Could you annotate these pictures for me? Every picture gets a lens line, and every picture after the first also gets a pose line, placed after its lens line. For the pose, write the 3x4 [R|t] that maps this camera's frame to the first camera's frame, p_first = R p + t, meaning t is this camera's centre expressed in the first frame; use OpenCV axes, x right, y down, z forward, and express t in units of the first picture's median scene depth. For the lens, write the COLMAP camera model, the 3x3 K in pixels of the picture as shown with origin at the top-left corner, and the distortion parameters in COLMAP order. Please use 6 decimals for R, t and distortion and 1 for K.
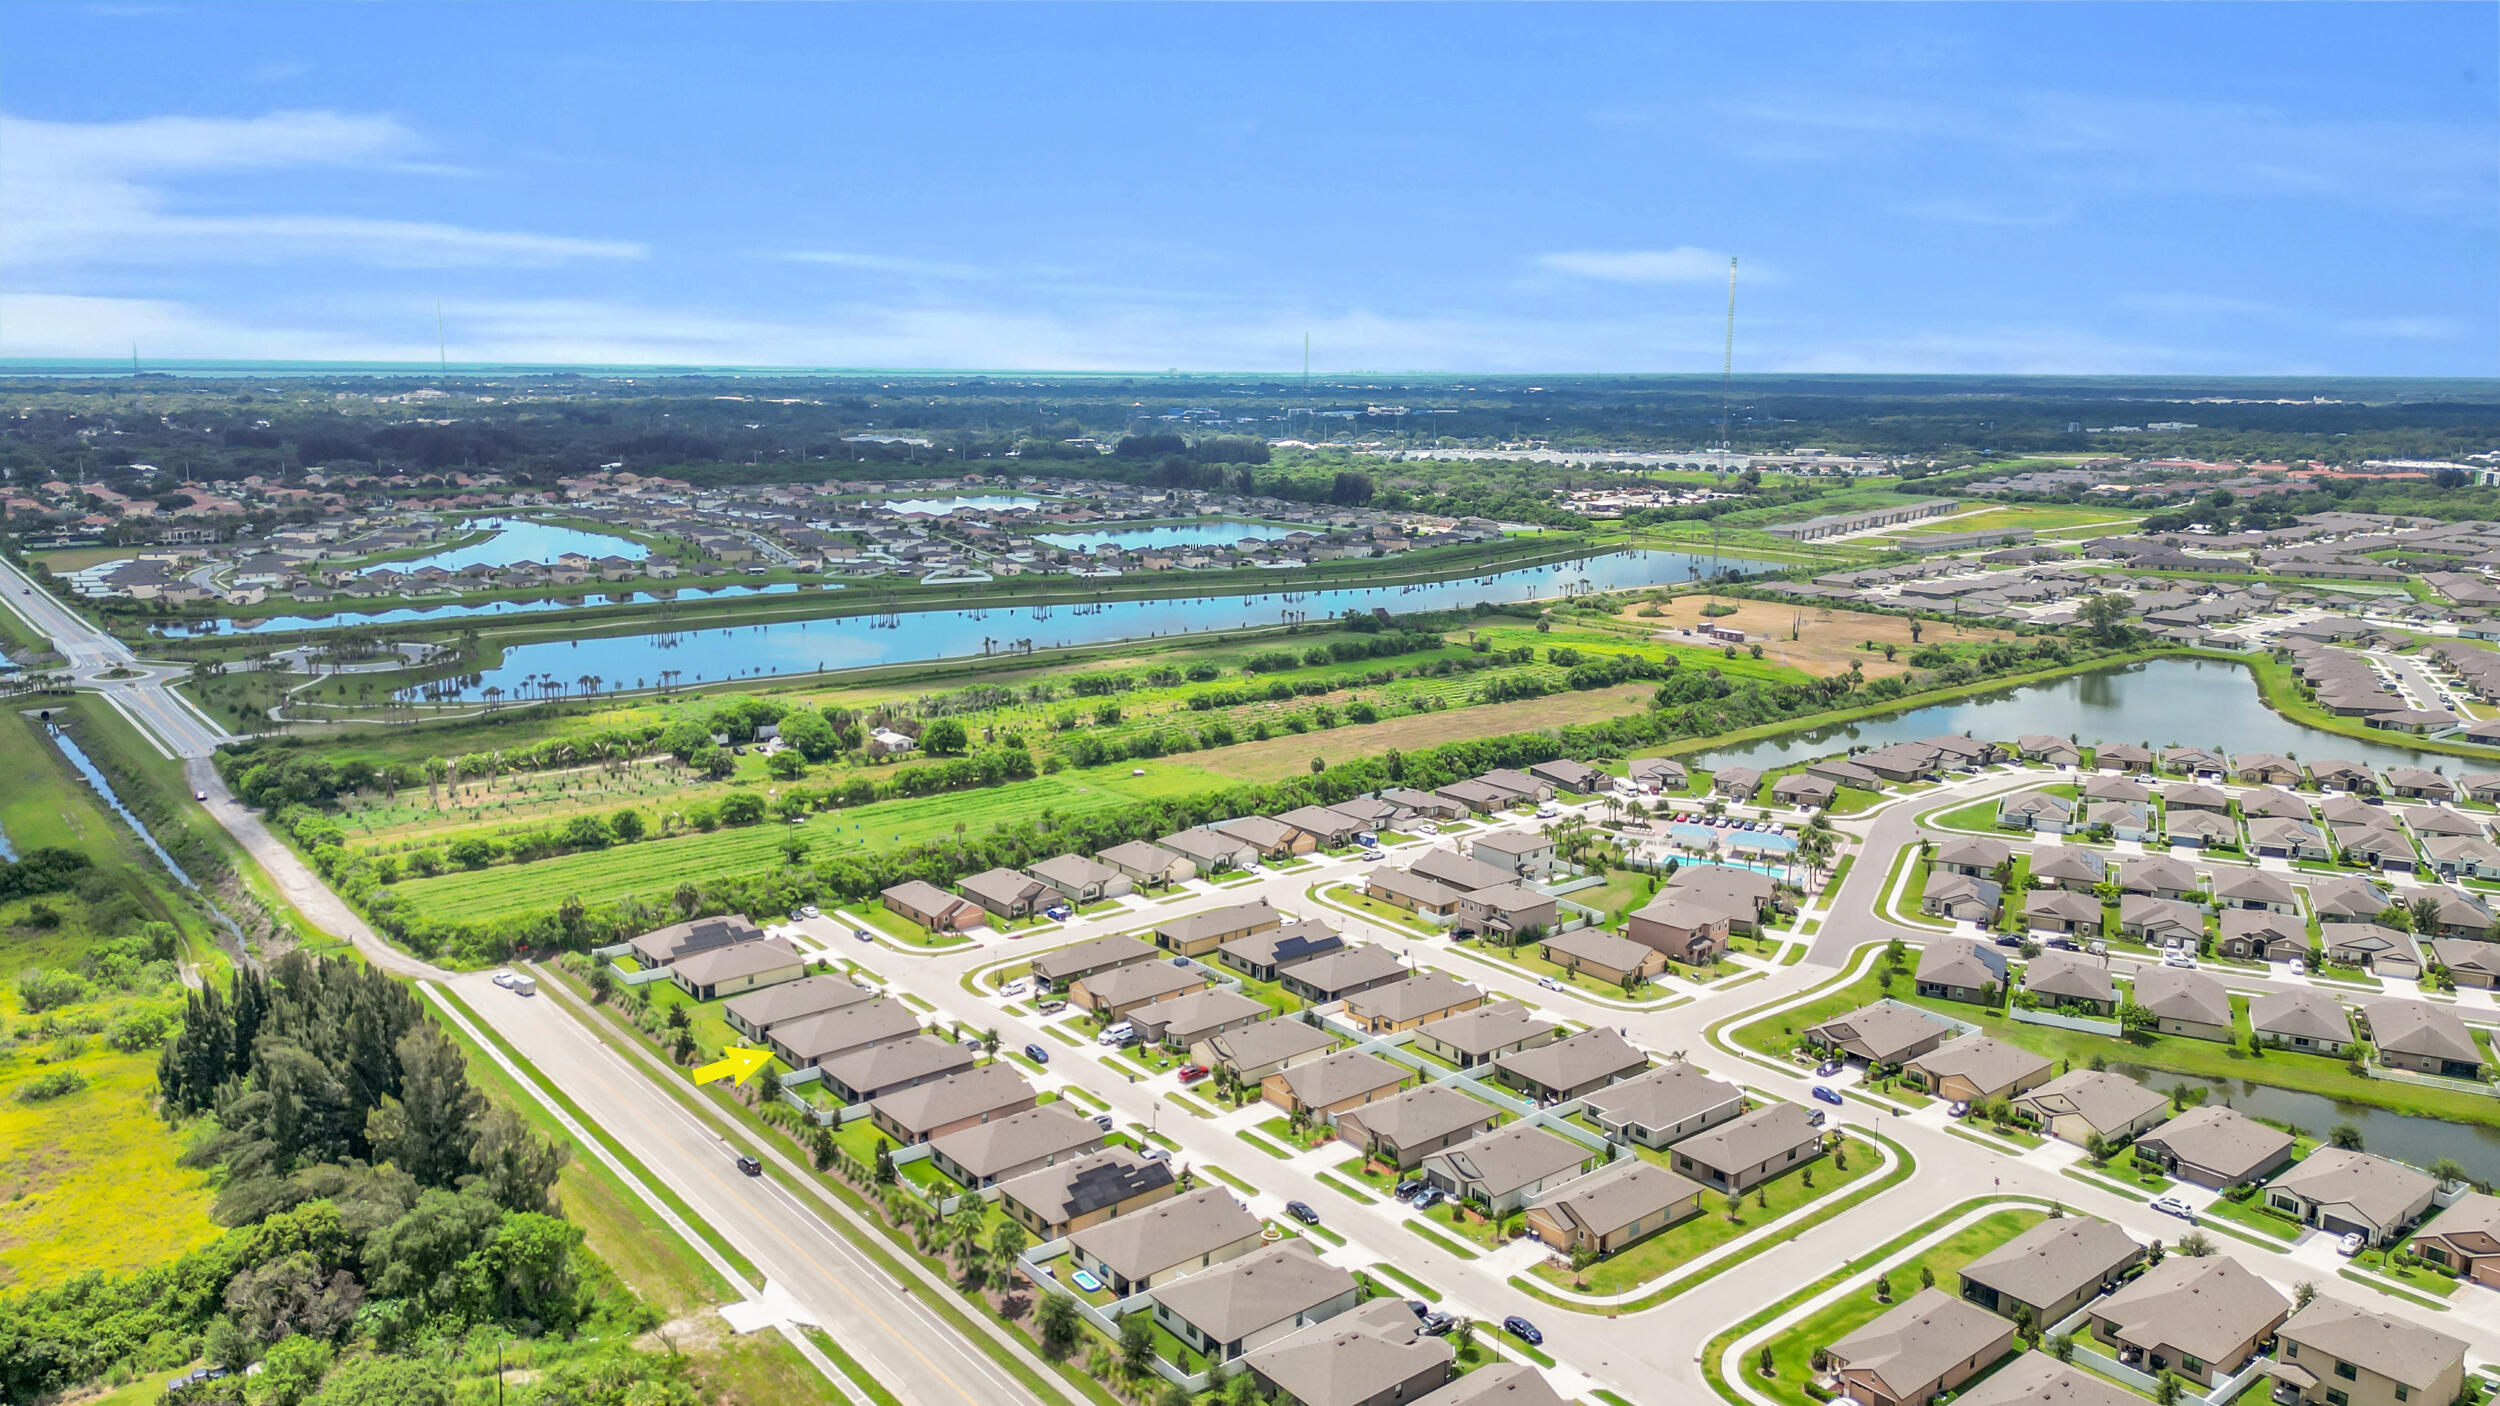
lens RADIAL K [[1766.8, 0, 1237.2], [0, 1766.8, 690.9], [0, 0, 1]] dist [0.087947, -0.099780]
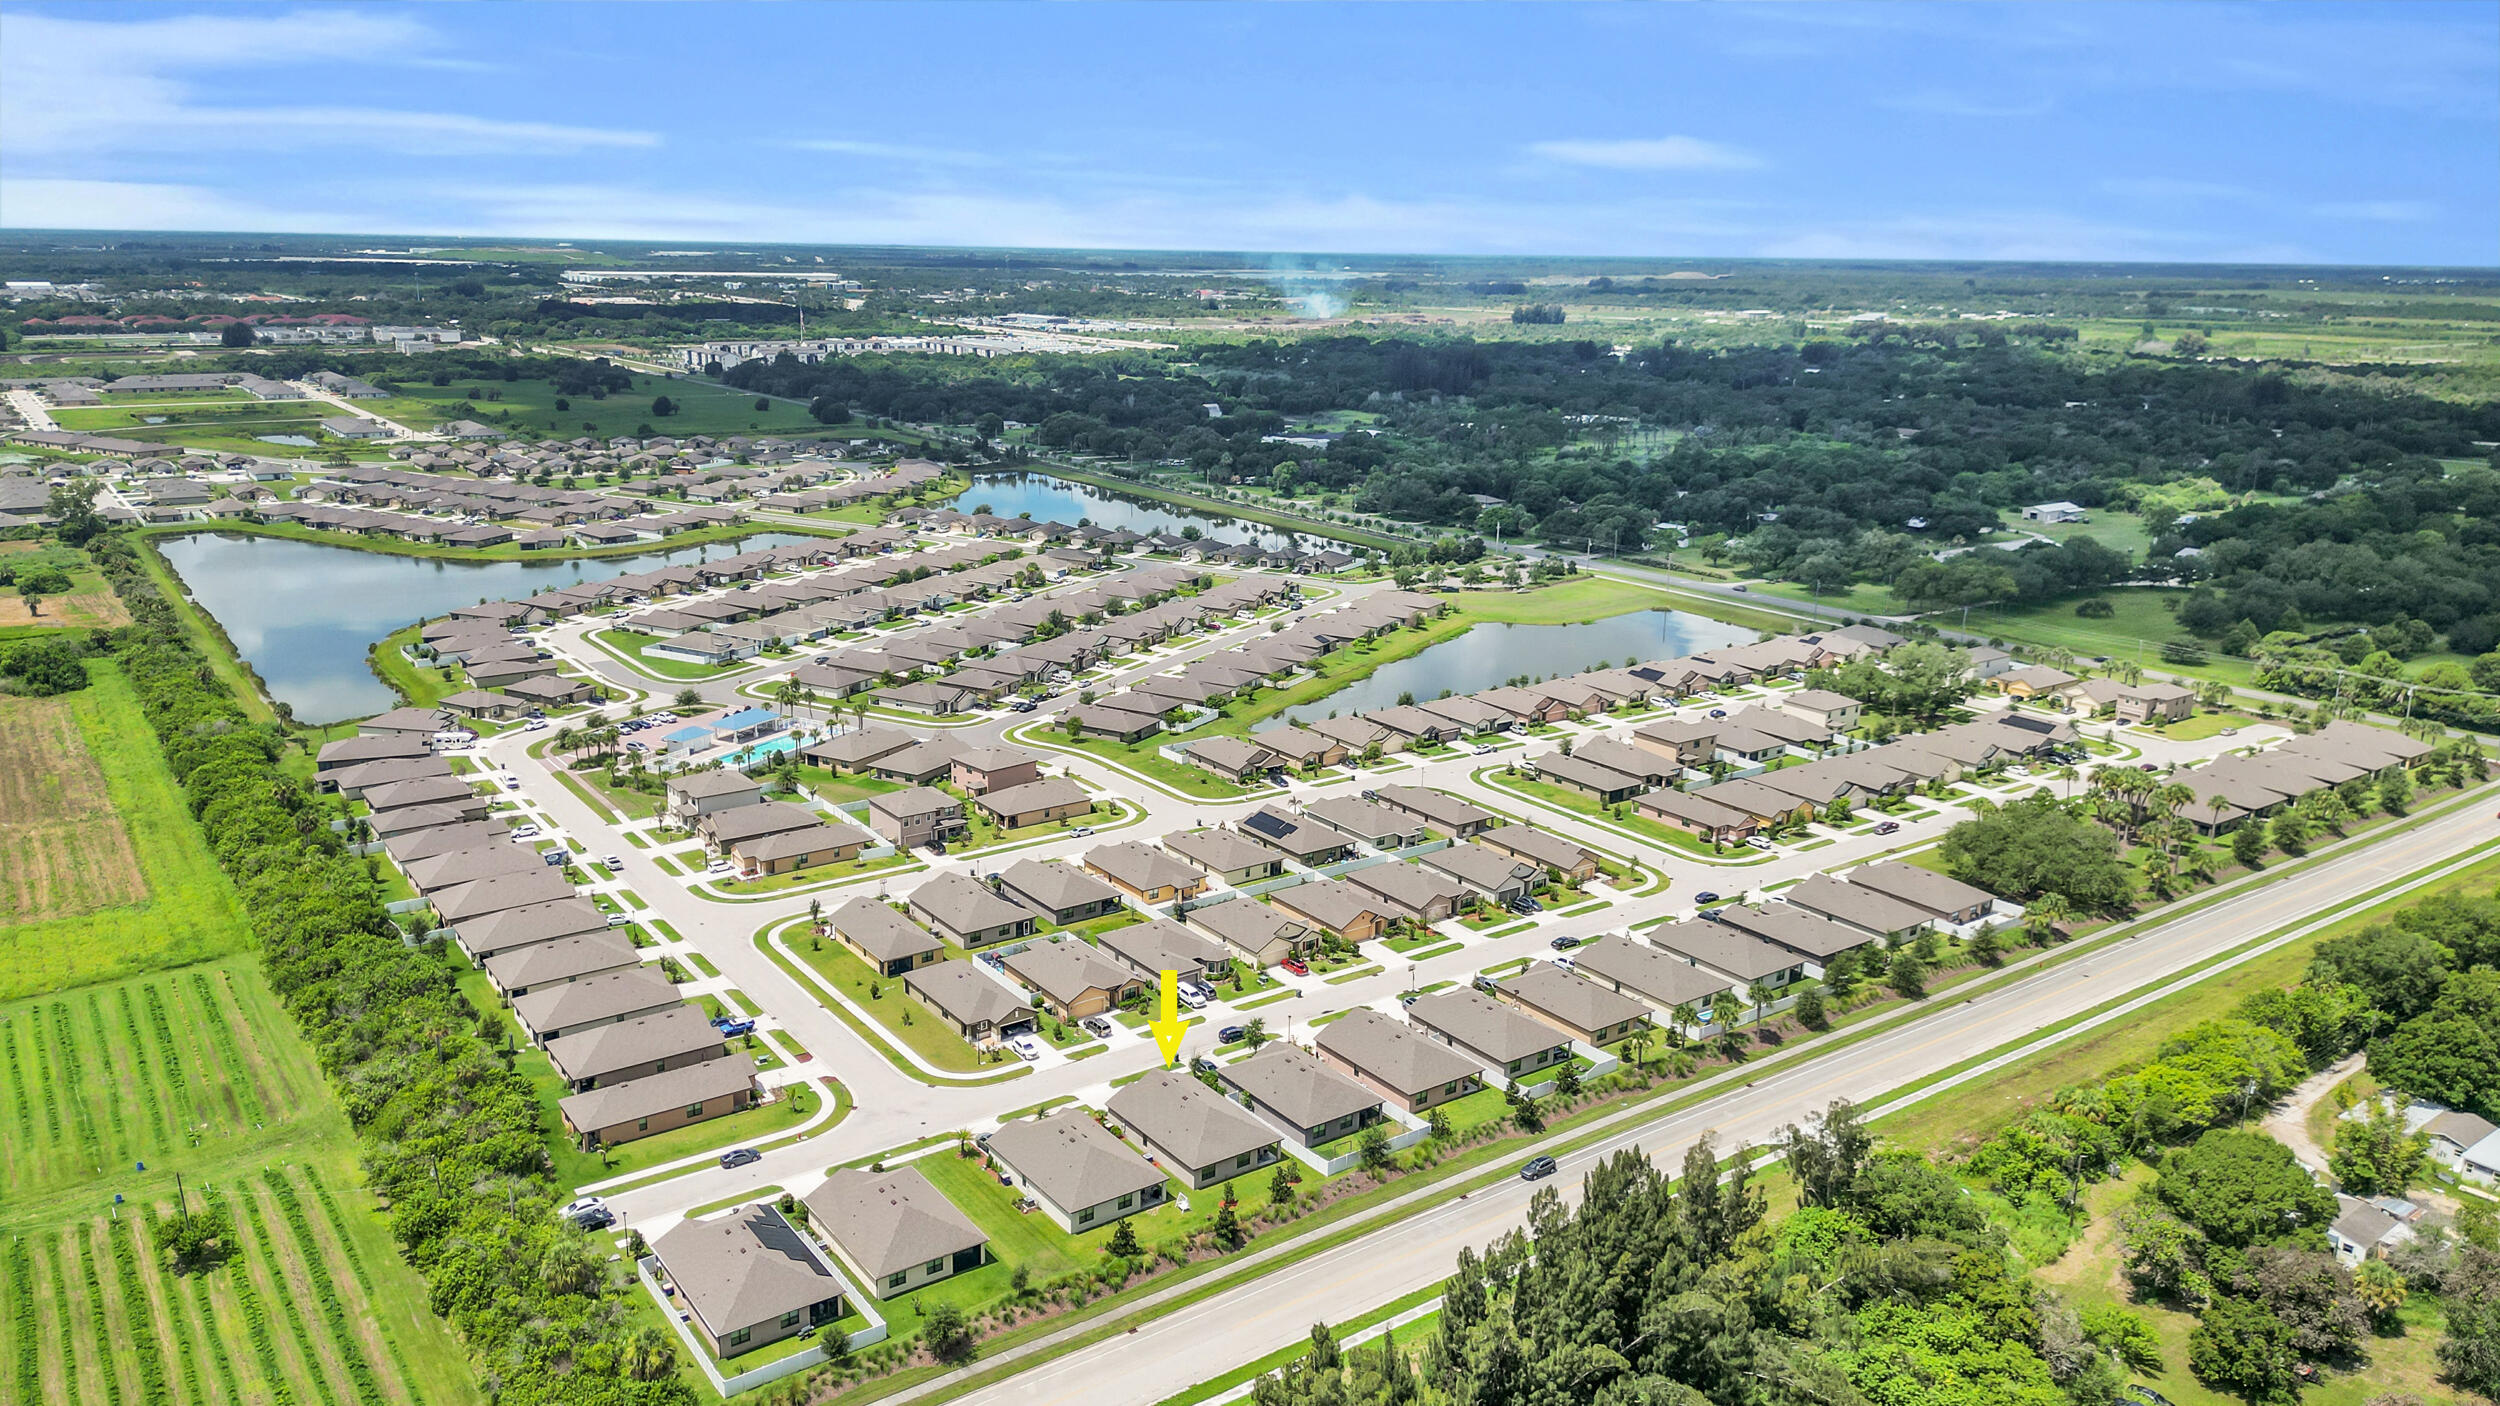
lens RADIAL K [[1766.8, 0, 1237.2], [0, 1766.8, 690.9], [0, 0, 1]] dist [0.087947, -0.099780]
pose [[0.059531, -0.251075, 0.966135, -0.753298], [0.167453, 0.956649, 0.238291, -0.142571], [-0.984081, 0.147596, 0.098993, 0.705812]]
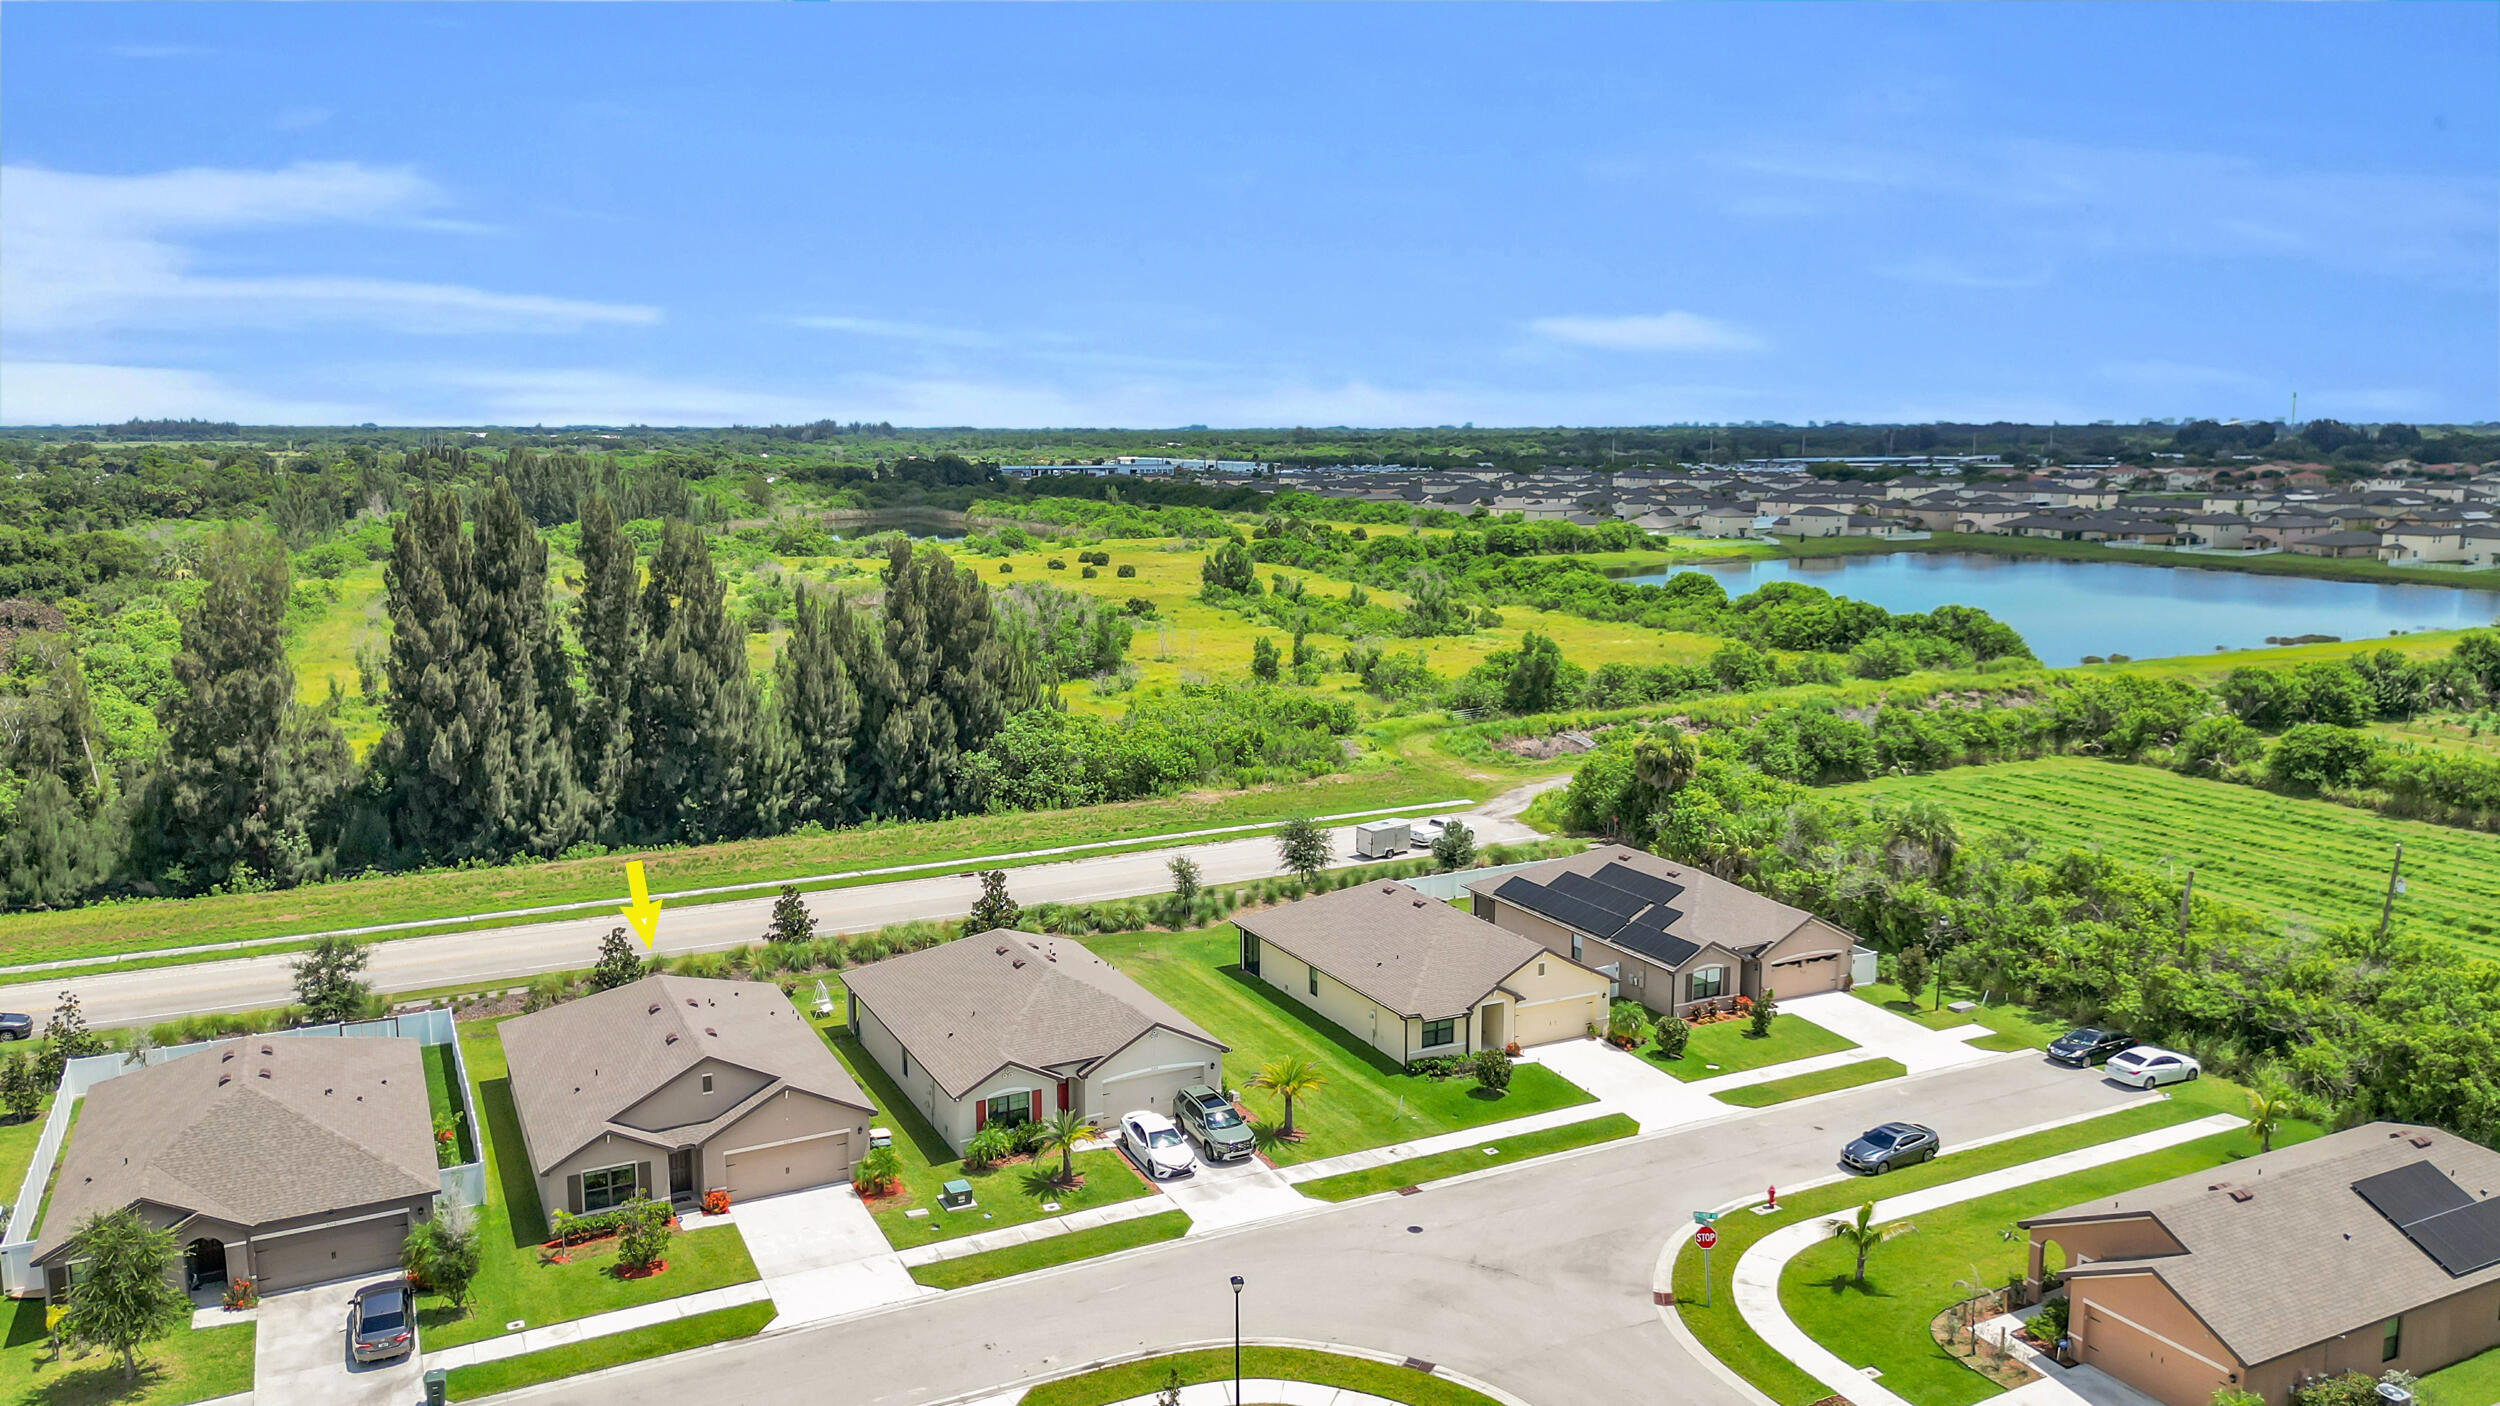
lens RADIAL K [[1766.8, 0, 1237.2], [0, 1766.8, 690.9], [0, 0, 1]] dist [0.087947, -0.099780]
pose [[-0.213598, 0.137840, -0.967148, 0.028412], [-0.178161, 0.967898, 0.177294, 0.050101], [0.960539, 0.210177, -0.182183, 0.911749]]
